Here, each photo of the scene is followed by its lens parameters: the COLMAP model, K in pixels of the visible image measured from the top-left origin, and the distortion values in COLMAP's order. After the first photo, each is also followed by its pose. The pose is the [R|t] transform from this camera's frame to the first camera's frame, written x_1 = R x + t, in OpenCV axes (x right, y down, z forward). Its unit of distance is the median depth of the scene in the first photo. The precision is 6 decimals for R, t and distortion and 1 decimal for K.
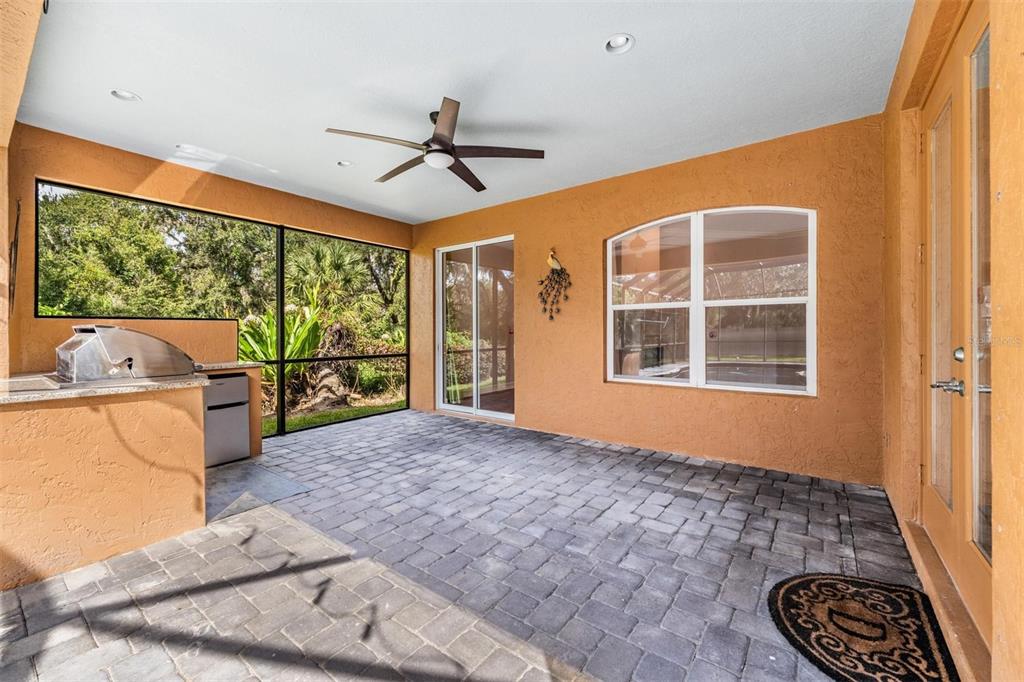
lens RADIAL K [[414.6, 0, 511.0], [0, 414.6, 335.4], [0, 0, 1]] dist [-0.000214, -0.001111]
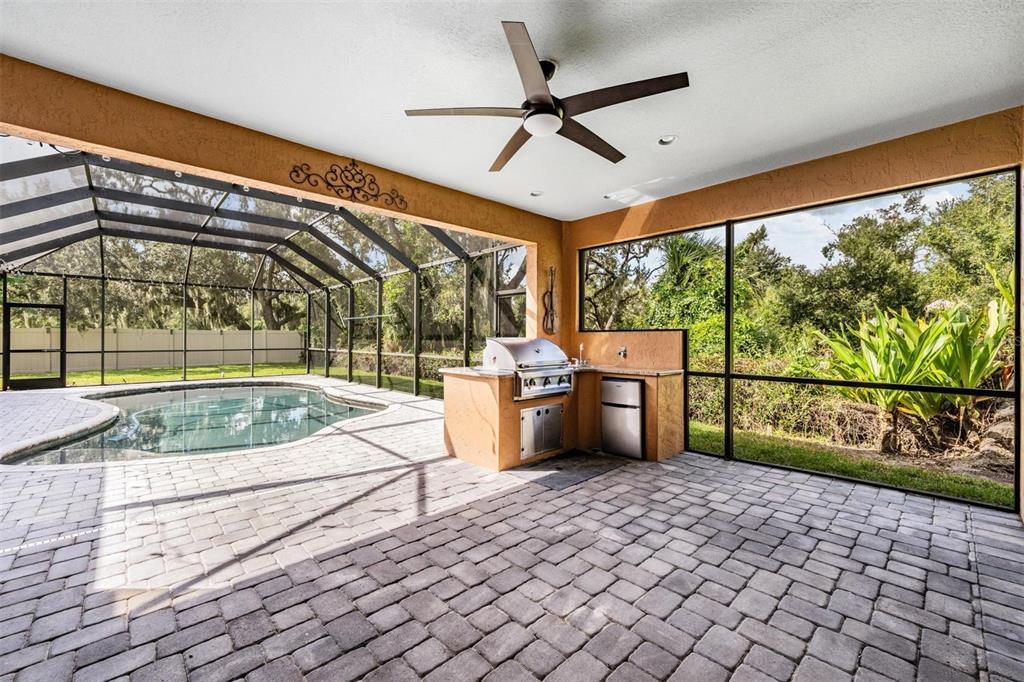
lens RADIAL K [[414.6, 0, 511.3], [0, 414.6, 340.3], [0, 0, 1]] dist [-0.000214, -0.001111]
pose [[-0.171213, 0.011920, -0.985162, 0.530558], [-0.010111, 0.999853, 0.013855, -0.026809], [0.985182, 0.012333, -0.171067, 0.948501]]
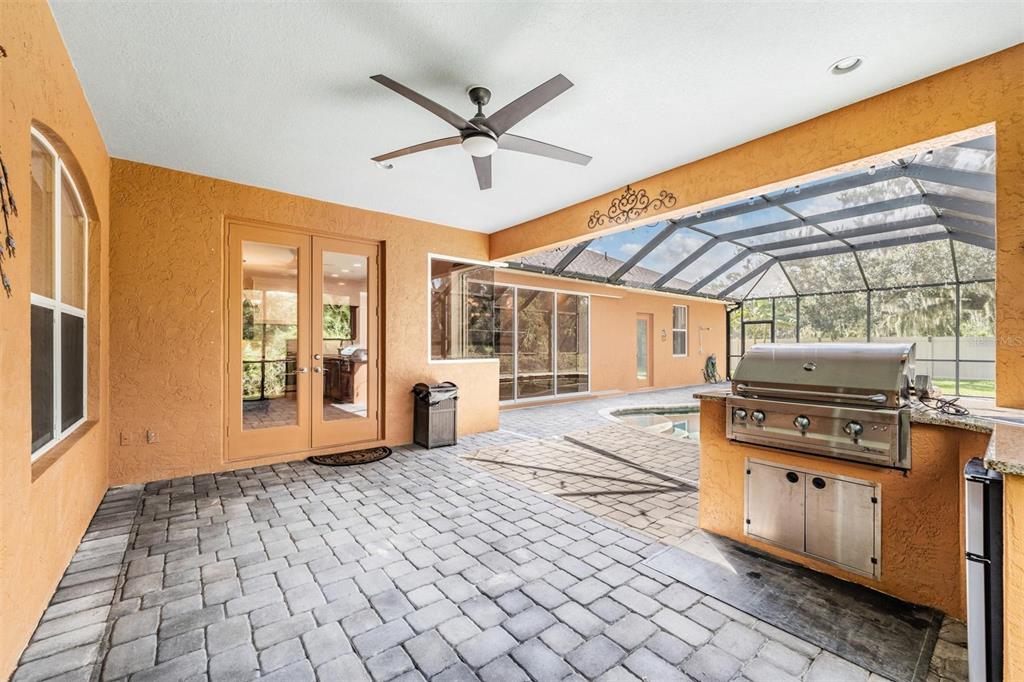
lens RADIAL K [[414.6, 0, 512.9], [0, 414.6, 348.7], [0, 0, 1]] dist [-0.000214, -0.001111]
pose [[-0.968715, -0.000195, 0.248177, -0.391858], [0.004487, 0.999822, 0.018304, -0.023529], [-0.248136, 0.018845, -0.968542, 1.584079]]
